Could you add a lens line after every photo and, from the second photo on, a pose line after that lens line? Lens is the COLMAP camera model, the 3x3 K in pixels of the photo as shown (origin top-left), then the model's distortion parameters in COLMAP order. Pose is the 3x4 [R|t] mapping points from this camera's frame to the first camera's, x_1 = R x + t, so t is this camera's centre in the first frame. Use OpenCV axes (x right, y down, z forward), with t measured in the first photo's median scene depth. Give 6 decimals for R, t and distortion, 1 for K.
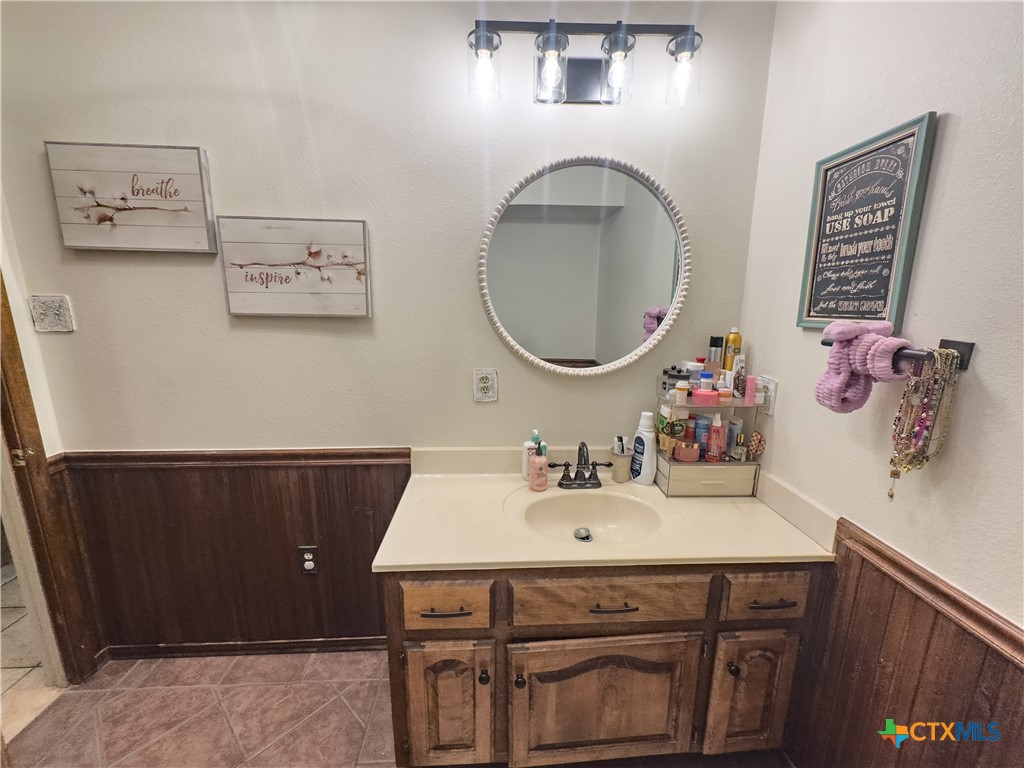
lens RADIAL K [[412.3, 0, 508.4], [0, 412.3, 388.5], [0, 0, 1]] dist [-0.000029, 0.000156]
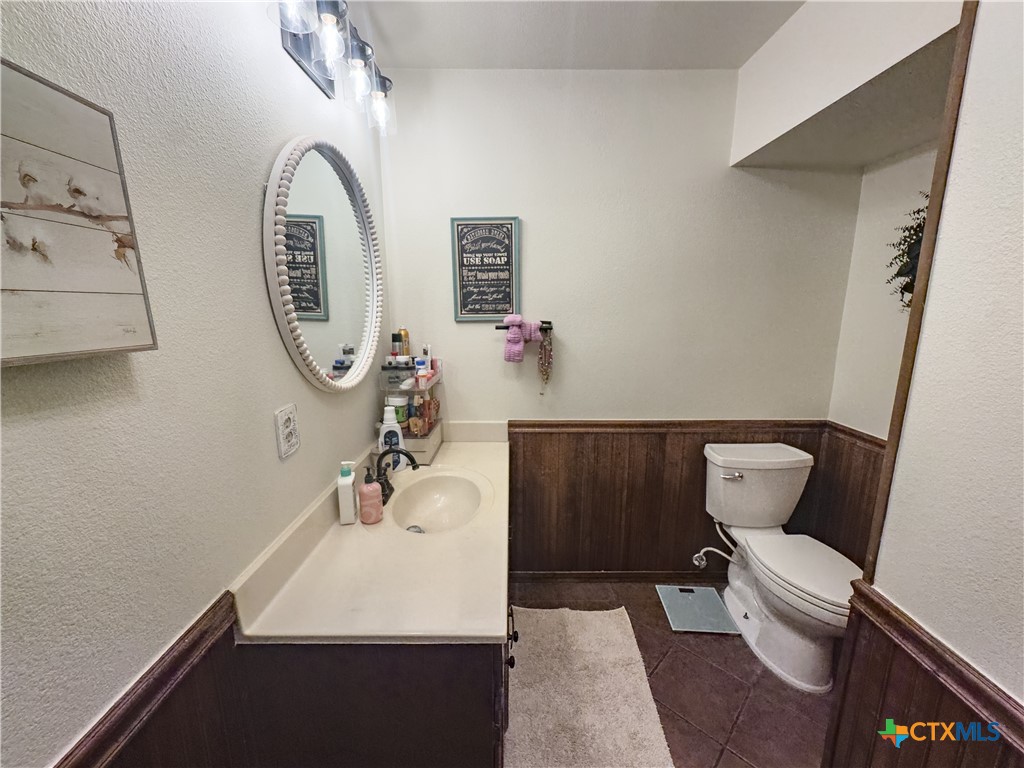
lens RADIAL K [[412.3, 0, 506.4], [0, 412.3, 381.7], [0, 0, 1]] dist [-0.000029, 0.000156]
pose [[0.058074, -0.191020, 0.979867, -0.966272], [0.207957, 0.962307, 0.175271, -0.181845], [-0.976412, 0.193592, 0.095609, 0.795876]]
